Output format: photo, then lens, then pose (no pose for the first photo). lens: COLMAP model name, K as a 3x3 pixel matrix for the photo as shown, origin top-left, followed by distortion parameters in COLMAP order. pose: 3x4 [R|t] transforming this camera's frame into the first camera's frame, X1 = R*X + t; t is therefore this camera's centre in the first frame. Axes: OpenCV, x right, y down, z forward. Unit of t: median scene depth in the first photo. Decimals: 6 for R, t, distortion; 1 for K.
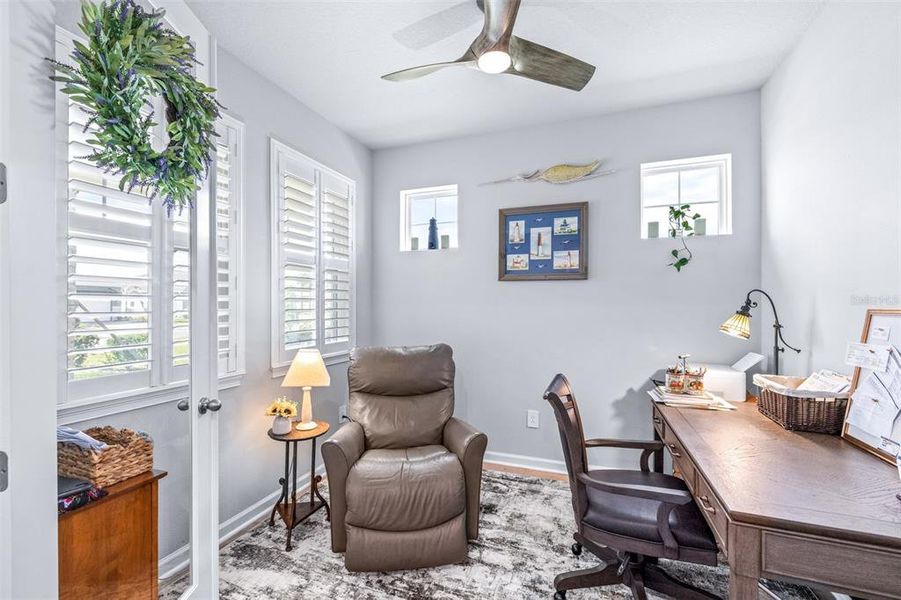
lens RADIAL K [[382.0, 0, 447.3], [0, 382.0, 308.2], [0, 0, 1]] dist [-0.000060, -0.000200]
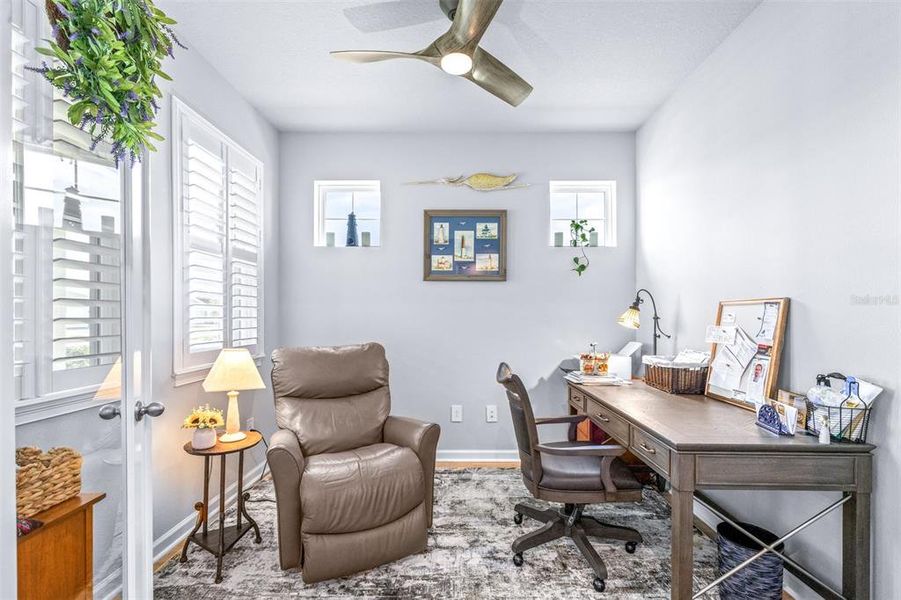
lens RADIAL K [[391.6, 0, 452.2], [0, 391.6, 321.6], [0, 0, 1]] dist [0.000347, -0.000239]
pose [[0.938569, -0.004736, 0.345058, -0.219191], [0.003483, 0.999985, 0.004251, 0.047473], [-0.345073, -0.002788, 0.938572, -0.002367]]
